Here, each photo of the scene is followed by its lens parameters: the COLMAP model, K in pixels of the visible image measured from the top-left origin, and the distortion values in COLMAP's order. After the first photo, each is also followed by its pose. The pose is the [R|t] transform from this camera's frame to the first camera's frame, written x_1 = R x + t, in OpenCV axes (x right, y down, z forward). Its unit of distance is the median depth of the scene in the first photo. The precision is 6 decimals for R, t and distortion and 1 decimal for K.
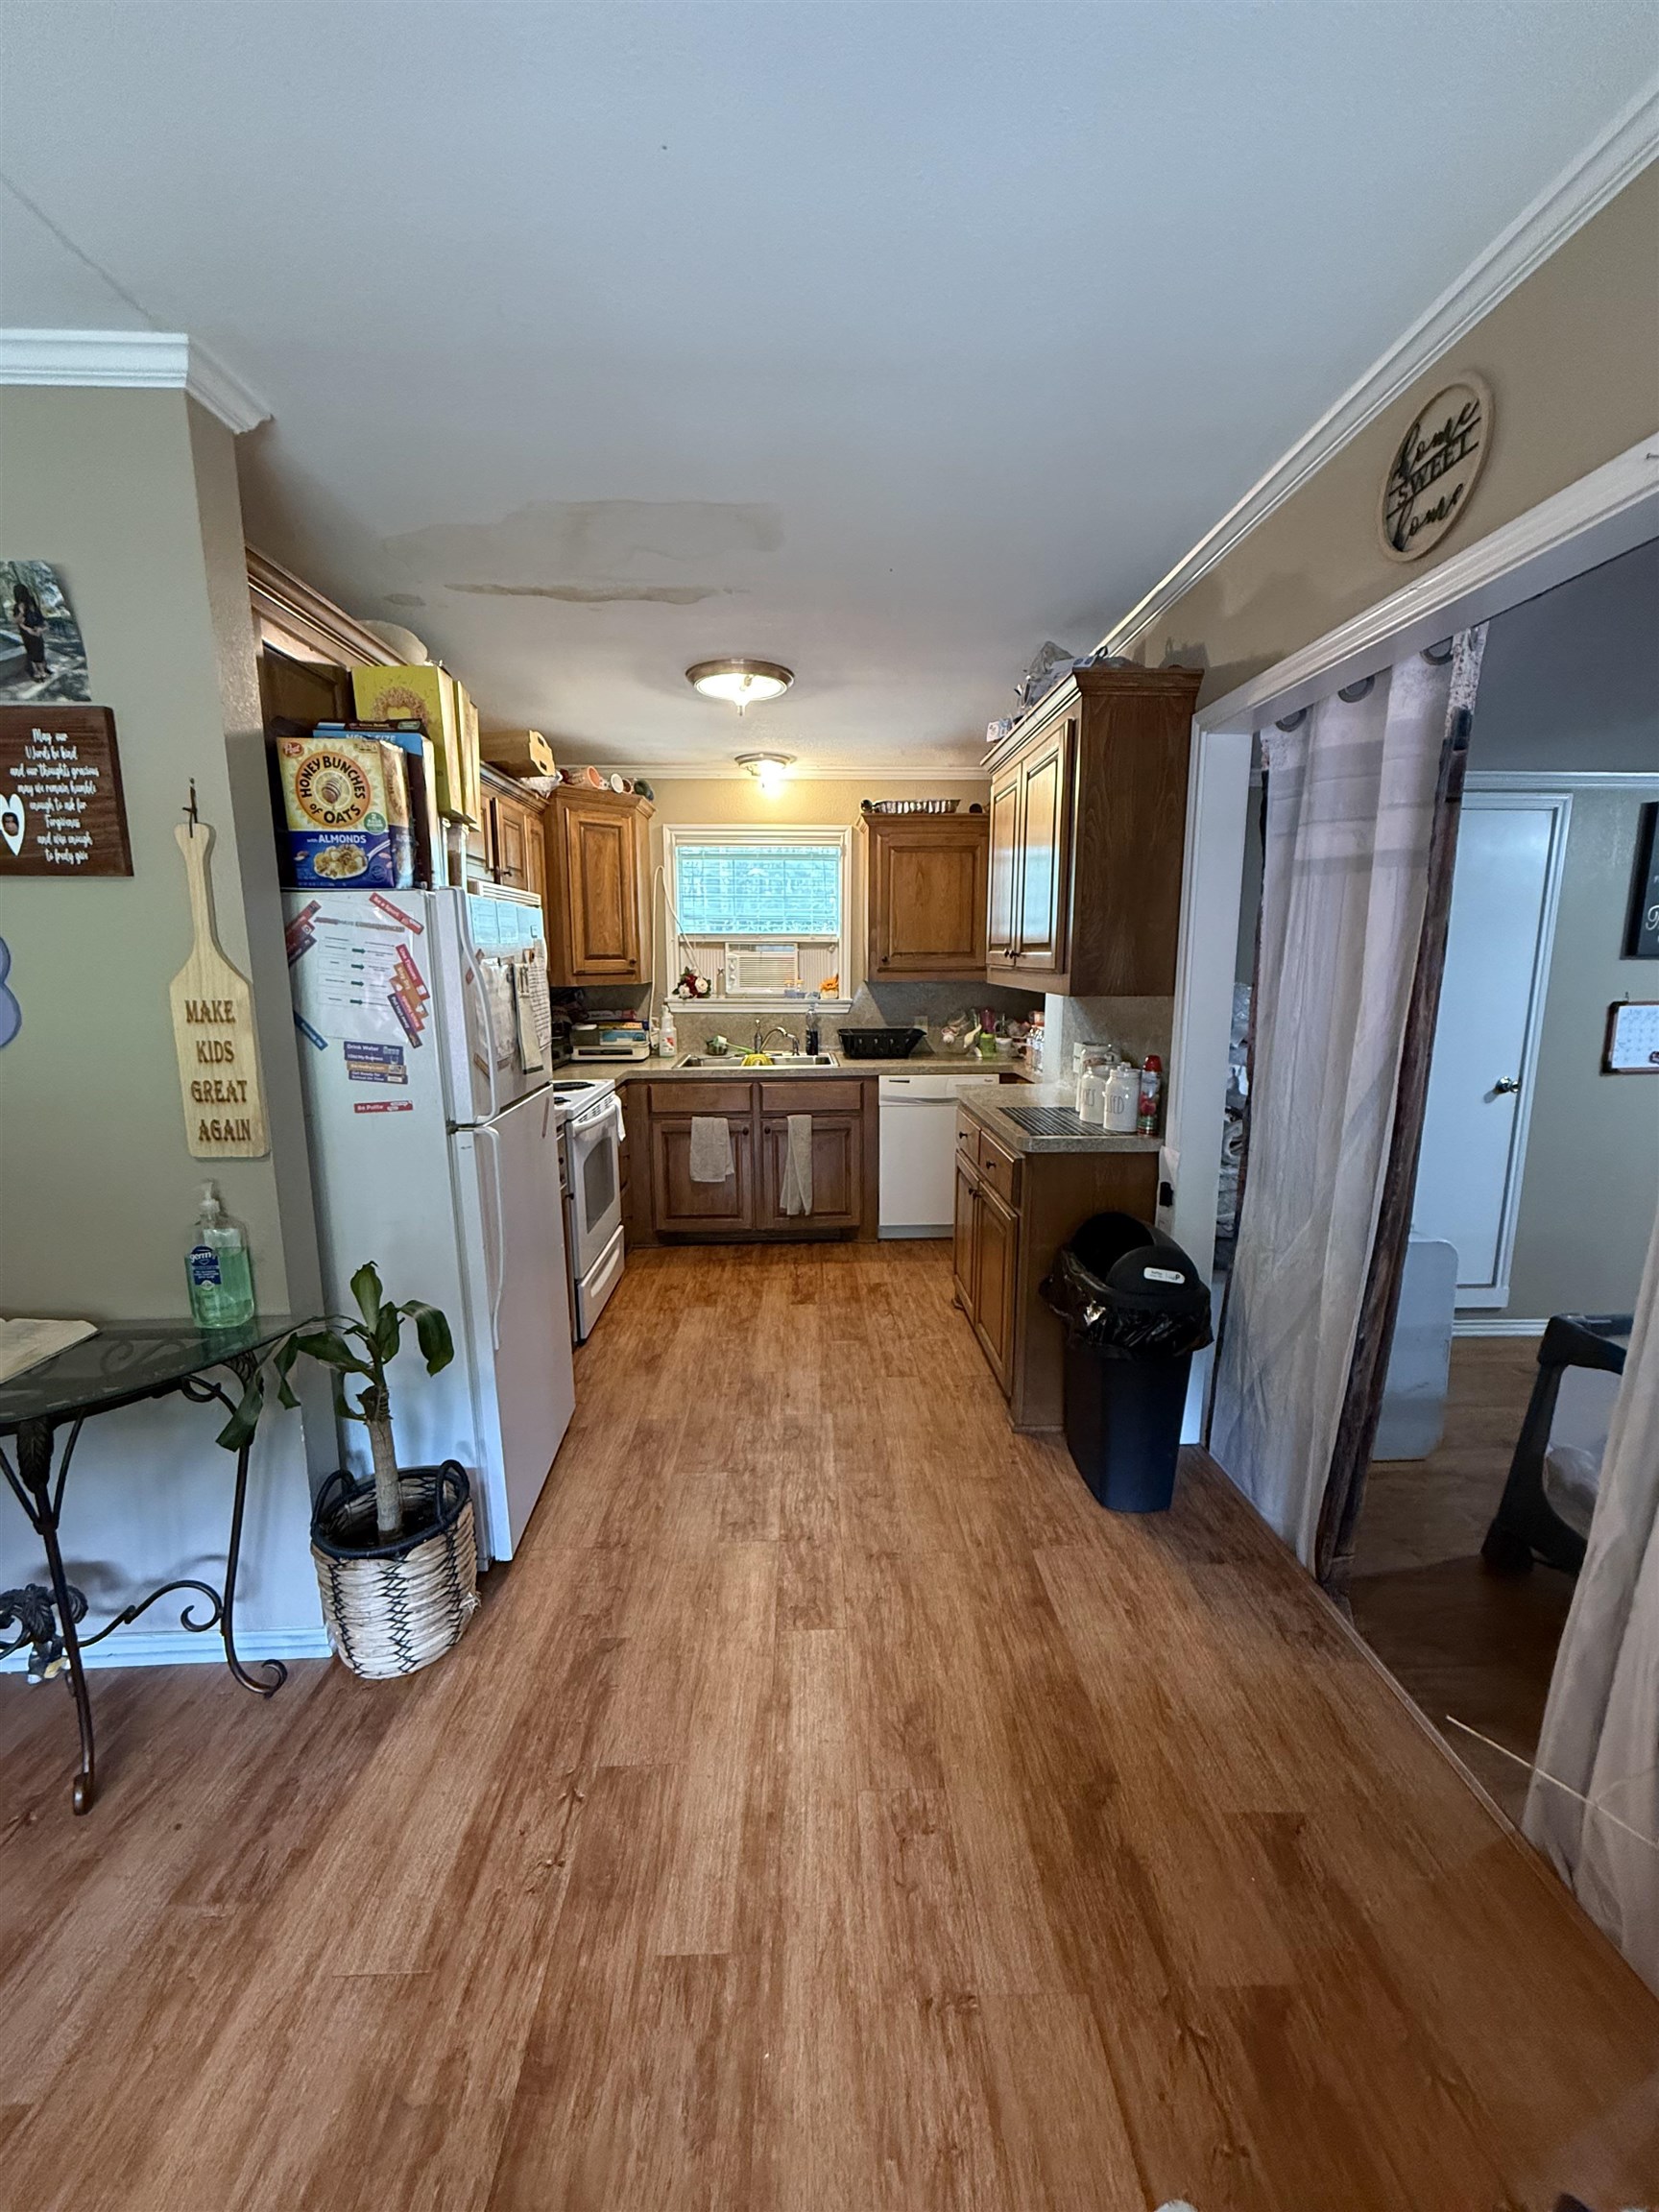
lens RADIAL K [[878.1, 0, 833.0], [0, 878.1, 1112.9], [0, 0, 1]] dist [0.001283, 0.000115]
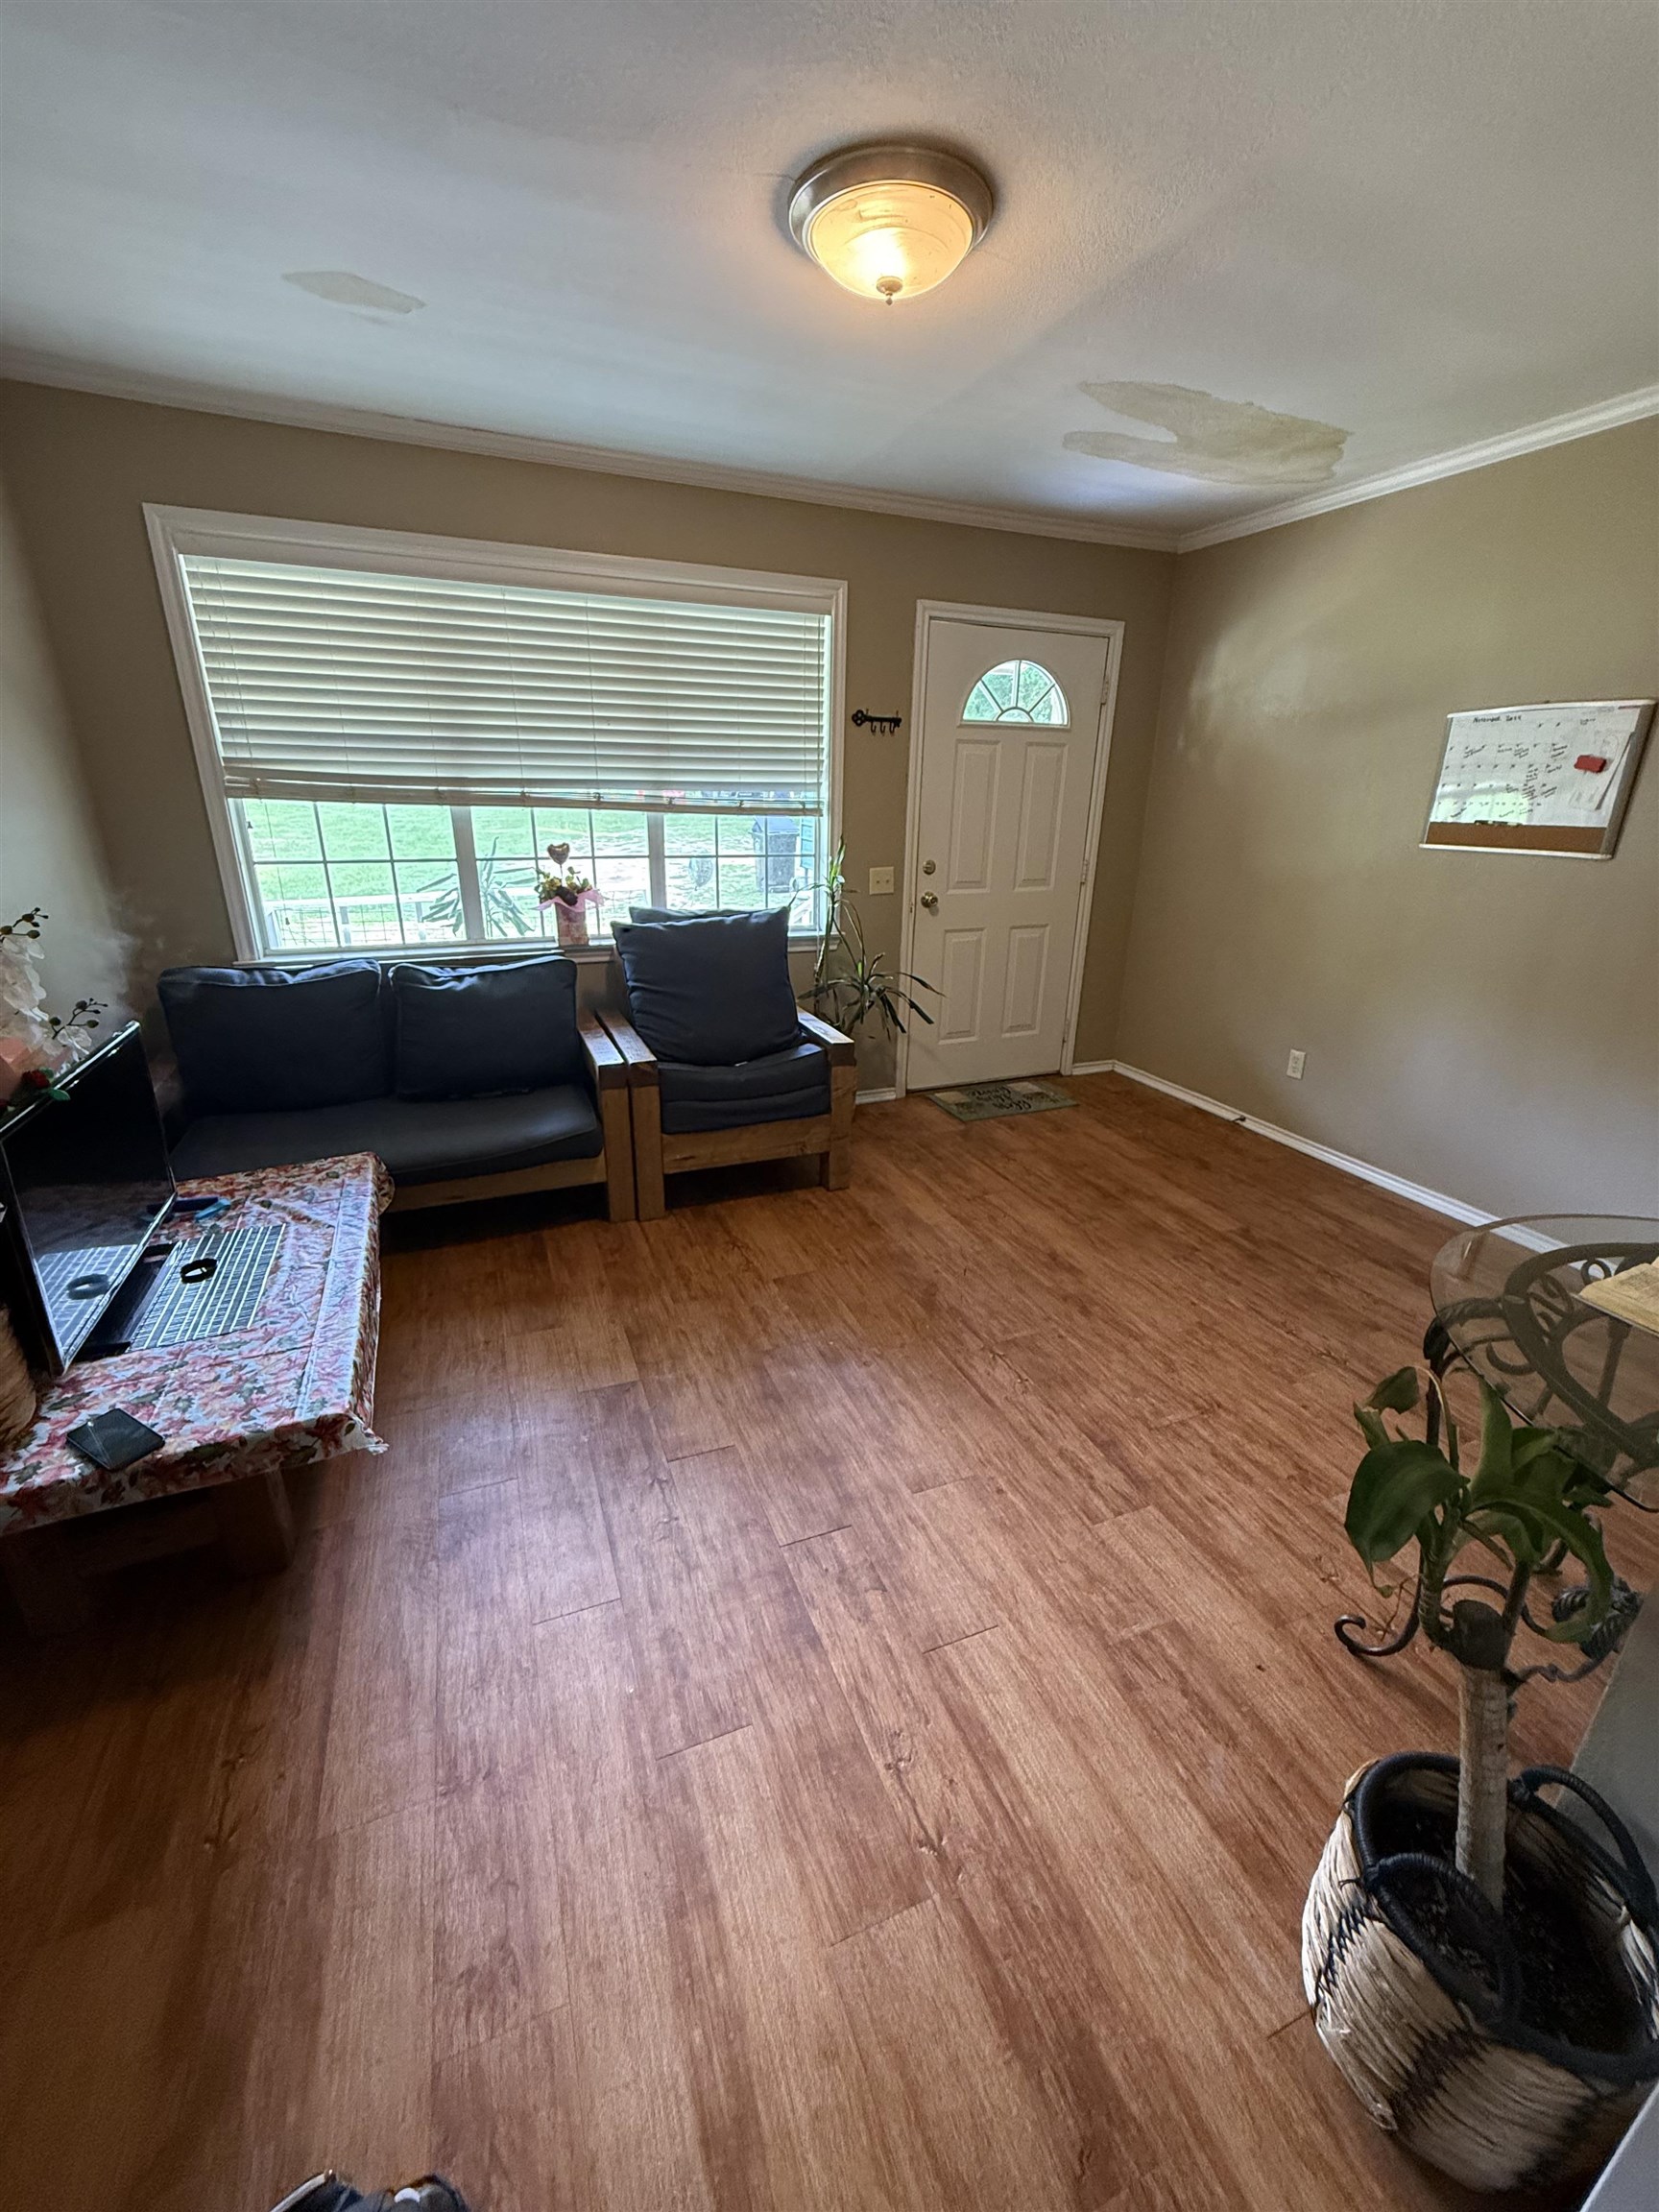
lens RADIAL K [[878.1, 0, 829.9], [0, 878.1, 1104.9], [0, 0, 1]] dist [0.001283, 0.000115]
pose [[-0.935598, 0.104727, -0.337177, -0.005702], [-0.079410, 0.868109, 0.489980, -0.230950], [0.344020, 0.485199, -0.803885, 1.444014]]
